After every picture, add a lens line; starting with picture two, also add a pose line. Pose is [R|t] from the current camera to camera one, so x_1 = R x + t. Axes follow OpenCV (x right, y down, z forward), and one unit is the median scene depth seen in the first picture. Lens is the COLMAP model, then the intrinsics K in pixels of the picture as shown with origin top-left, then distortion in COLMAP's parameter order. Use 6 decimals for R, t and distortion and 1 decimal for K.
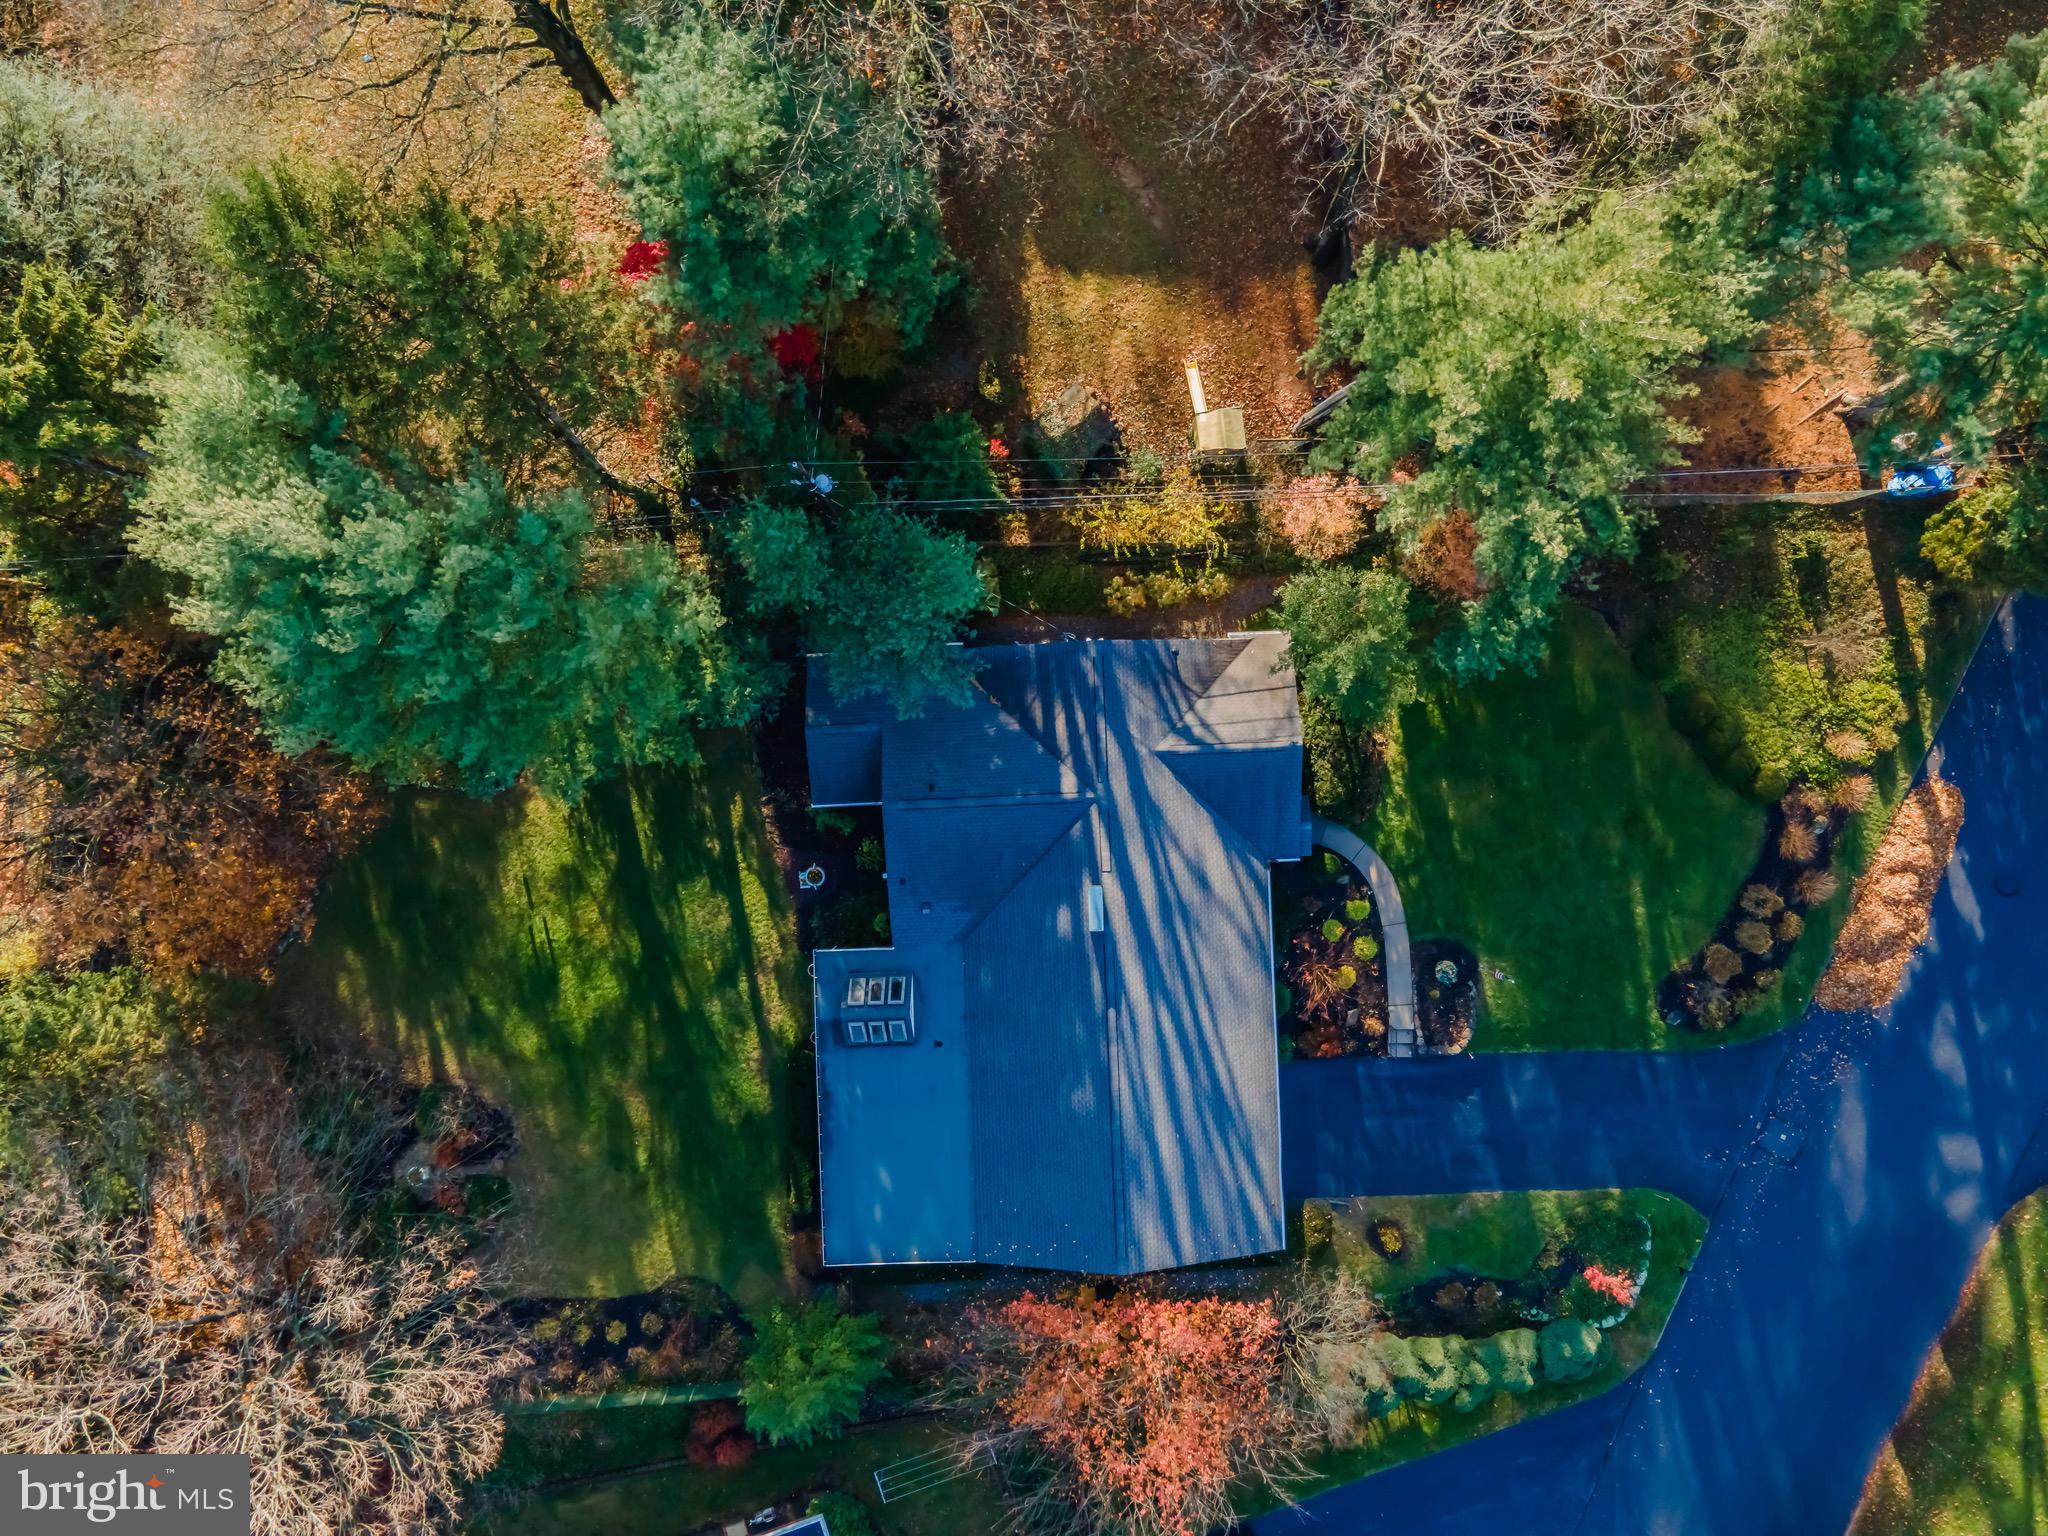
lens RADIAL K [[1471.0, 0, 1034.7], [0, 1471.0, 767.8], [0, 0, 1]] dist [0.016853, 0.040529]
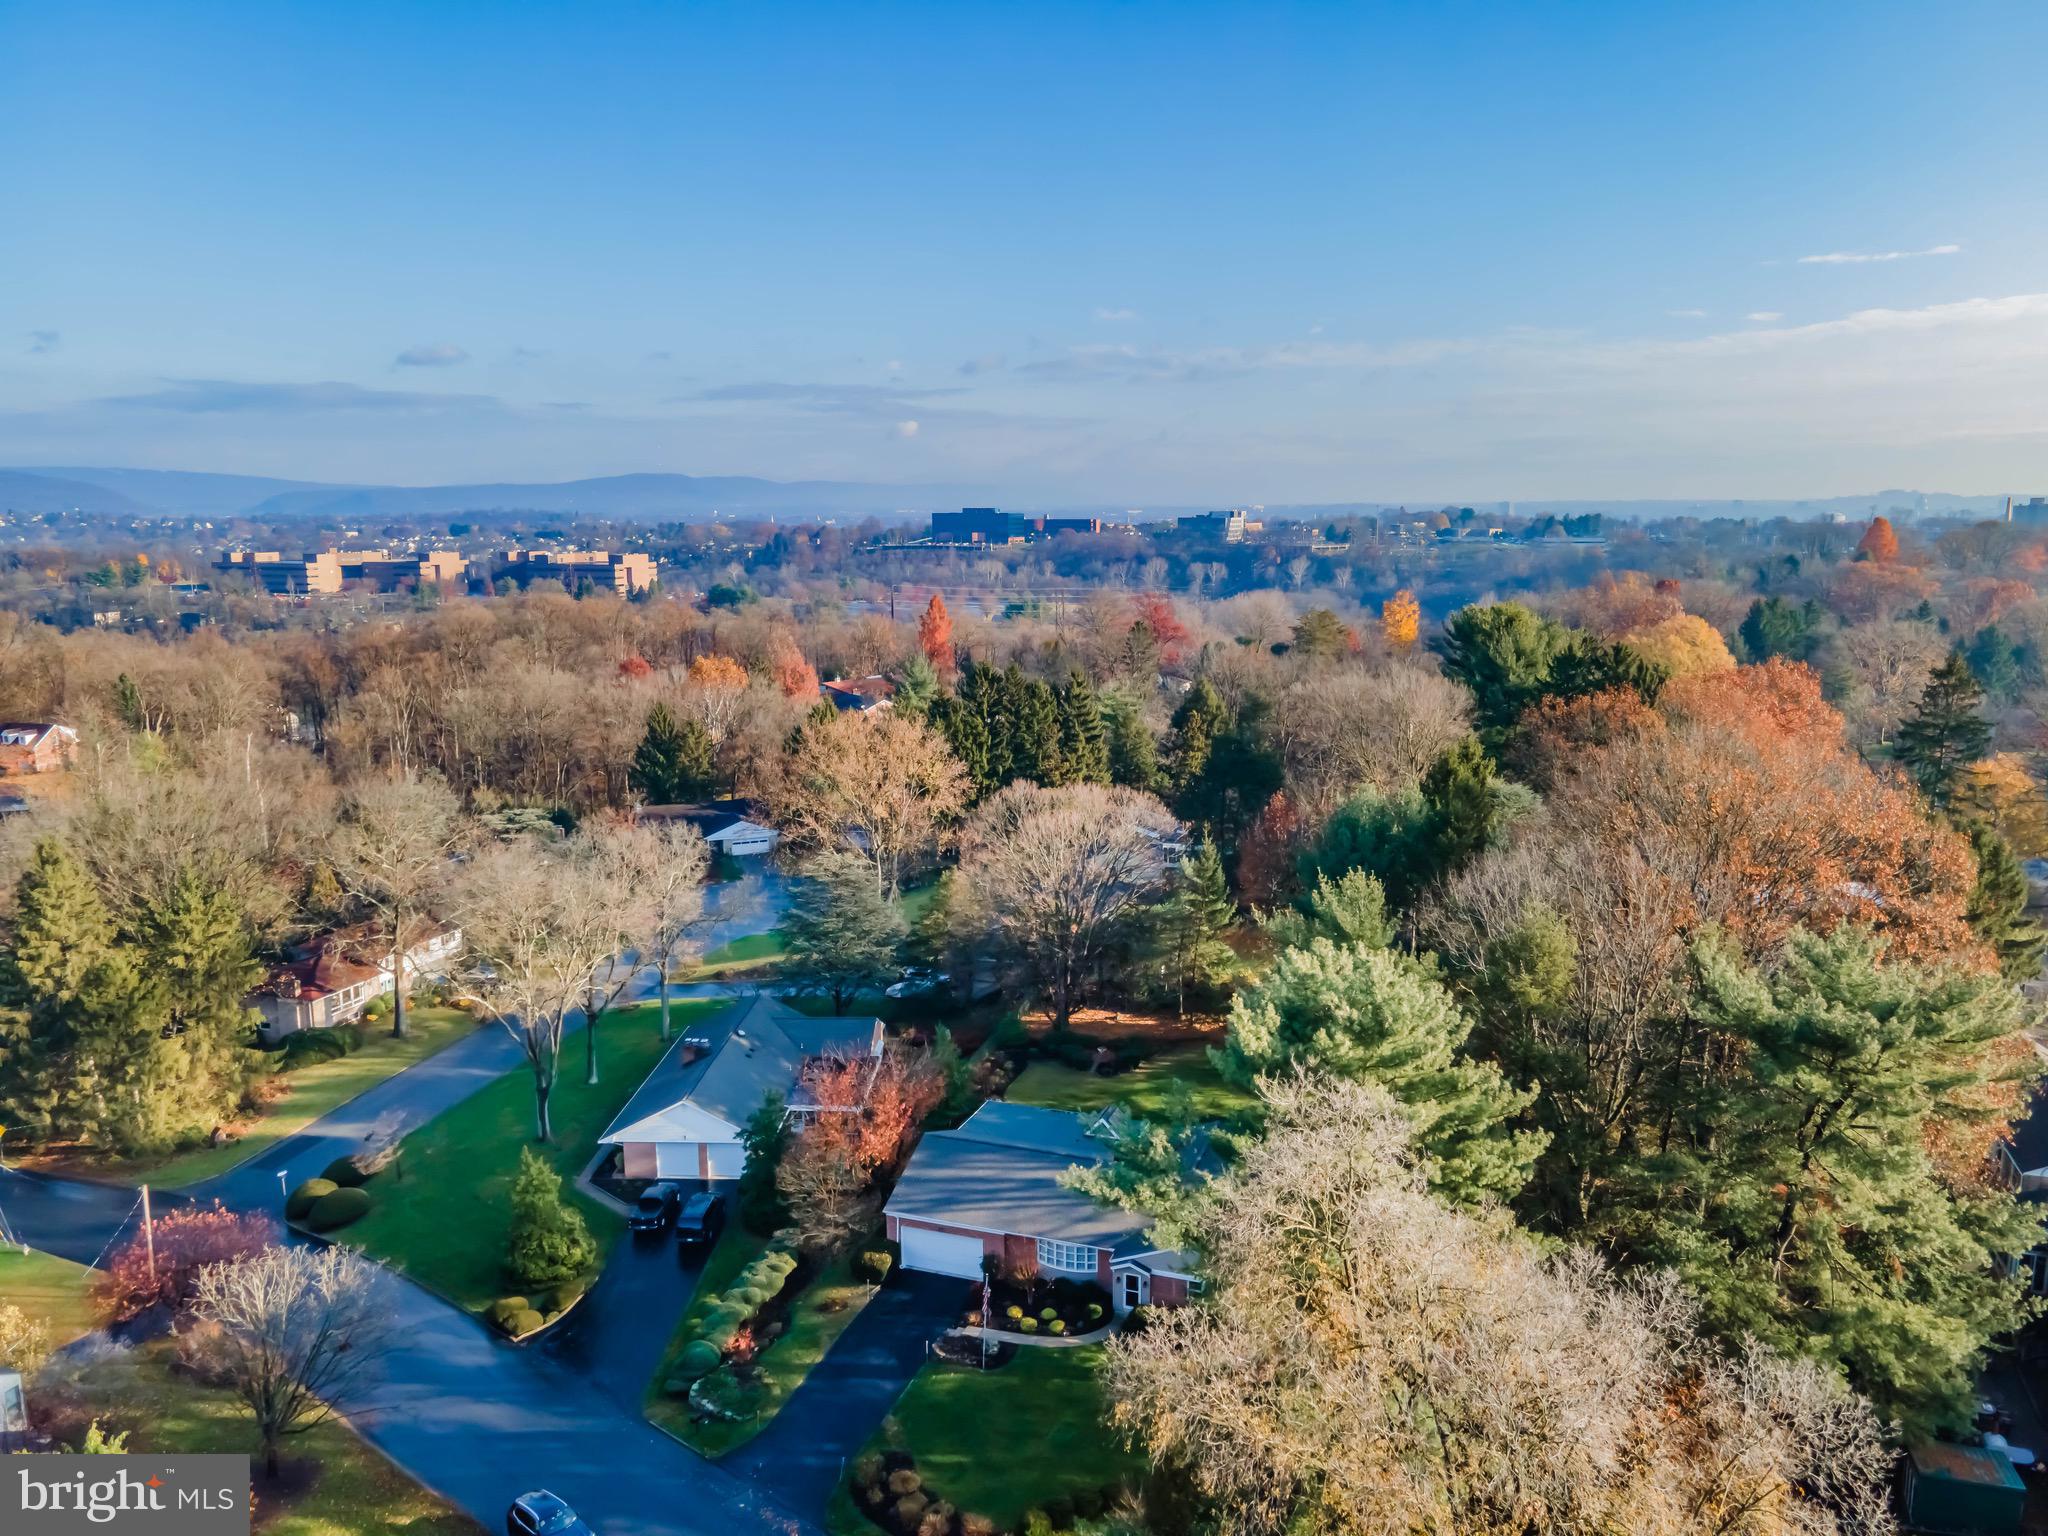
lens RADIAL K [[1471.0, 0, 1034.7], [0, 1471.0, 767.8], [0, 0, 1]] dist [0.016853, 0.040529]
pose [[-0.375107, 0.191676, -0.906948, 1.378572], [-0.926307, -0.040207, 0.374617, -0.381221], [0.035340, 0.980634, 0.192633, 0.219400]]
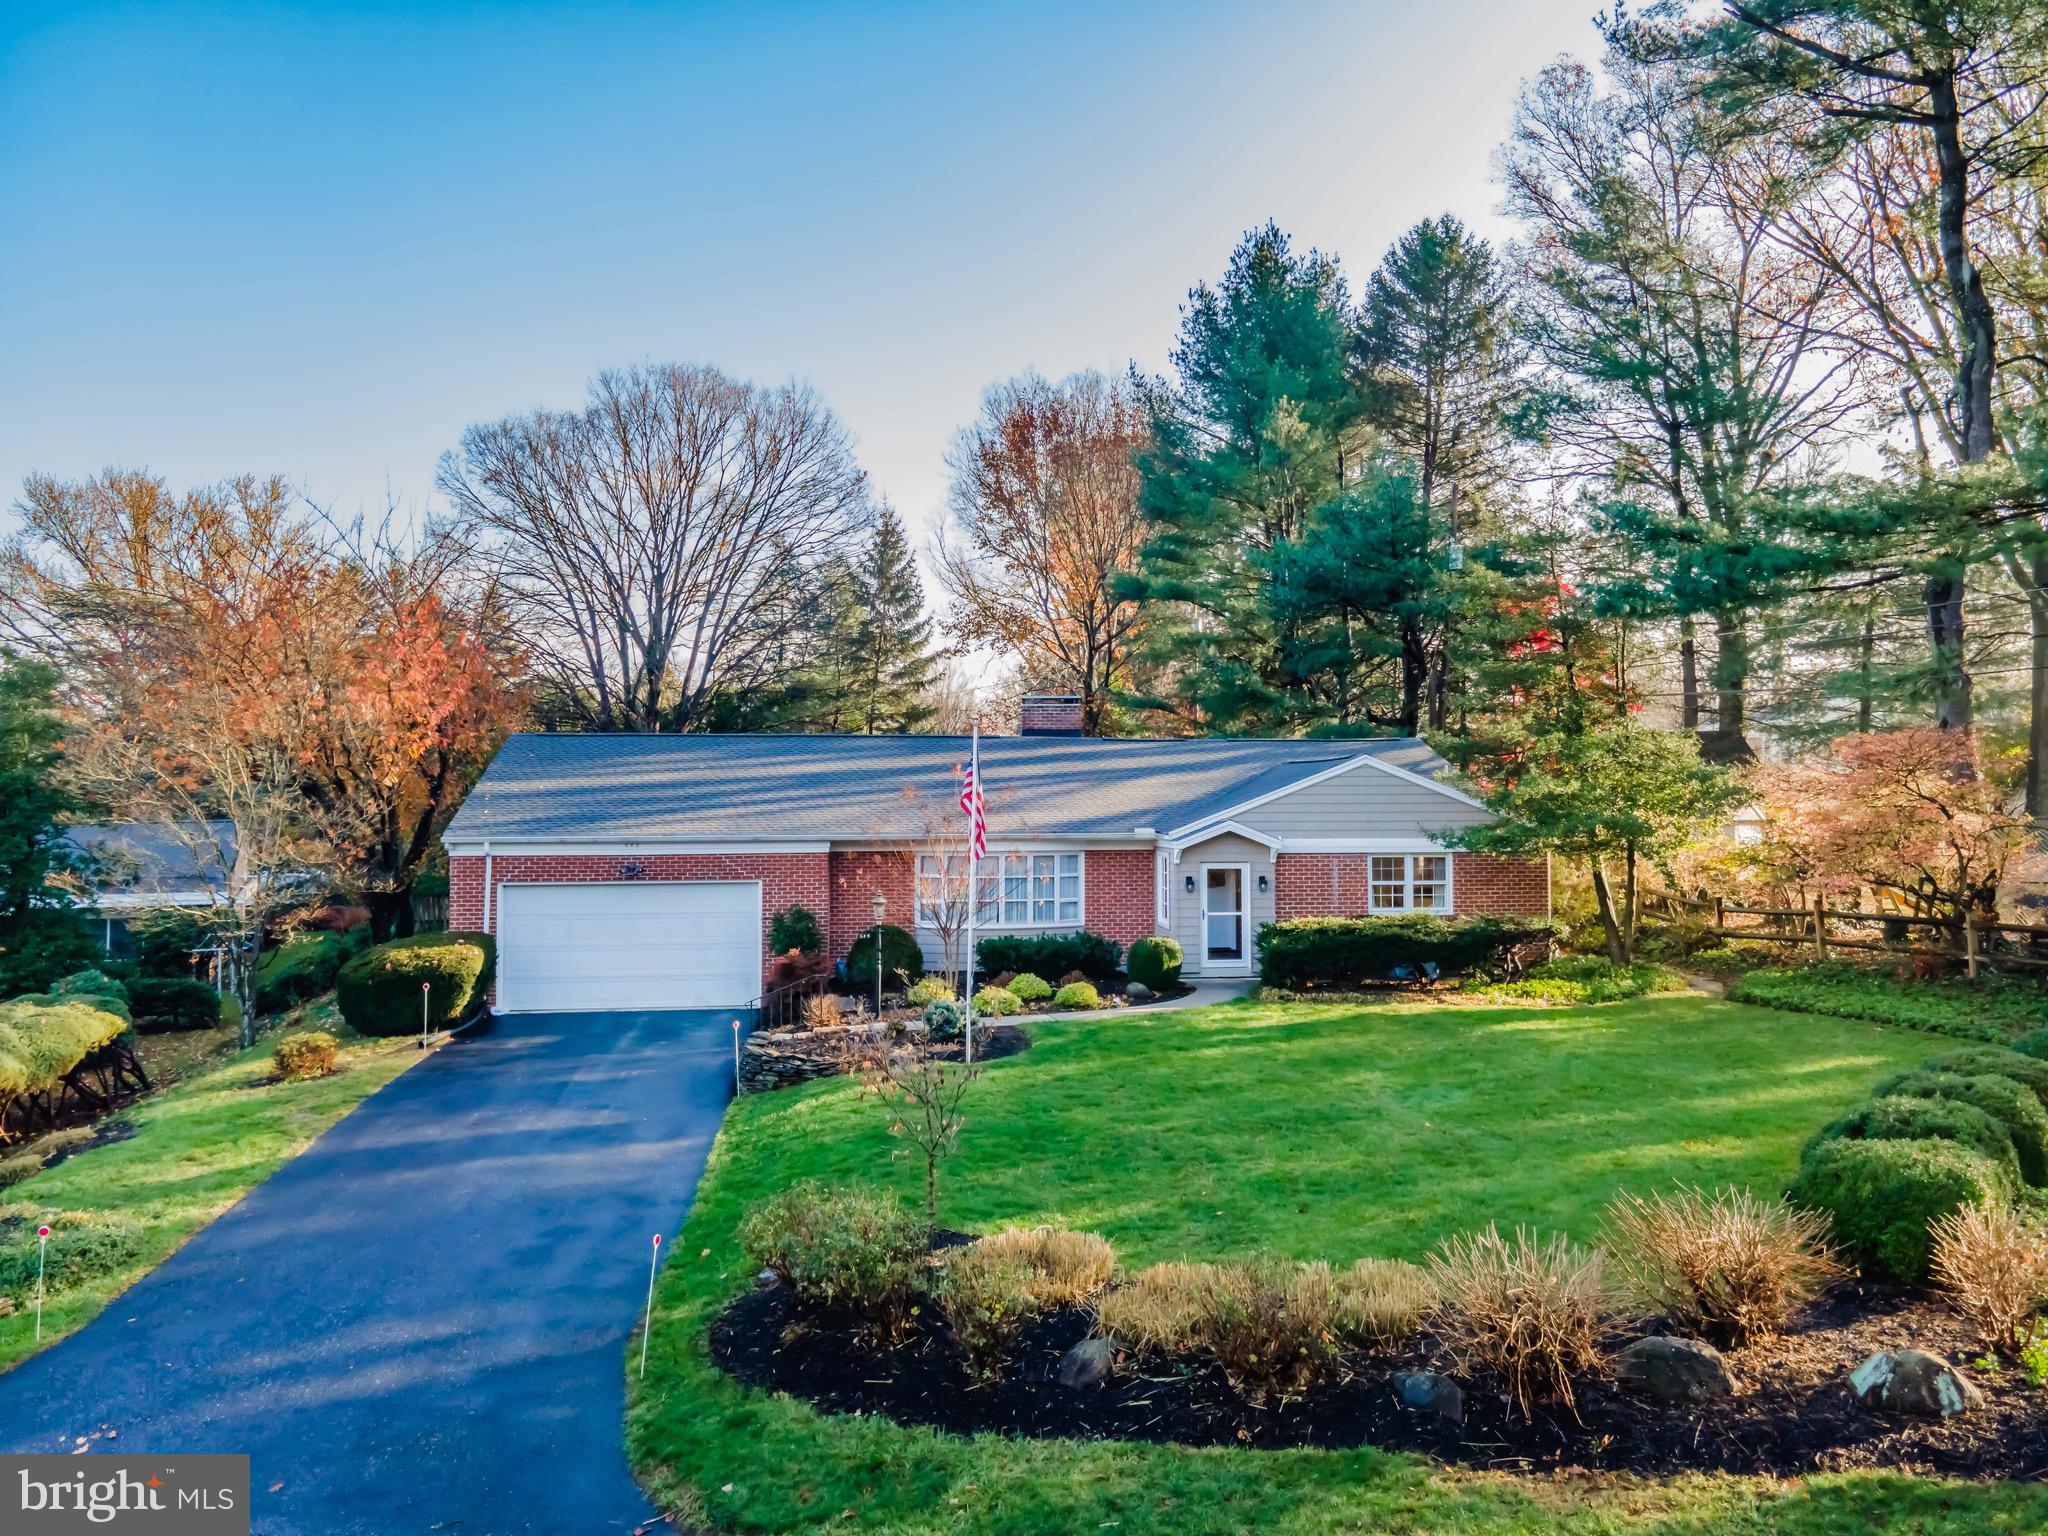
lens RADIAL K [[1471.0, 0, 1034.7], [0, 1471.0, 767.8], [0, 0, 1]] dist [0.016853, 0.040529]
pose [[0.078964, 0.012126, -0.996804, 0.679329], [-0.996555, 0.026398, -0.078623, 0.144301], [0.025360, 0.999578, 0.014169, 0.919660]]
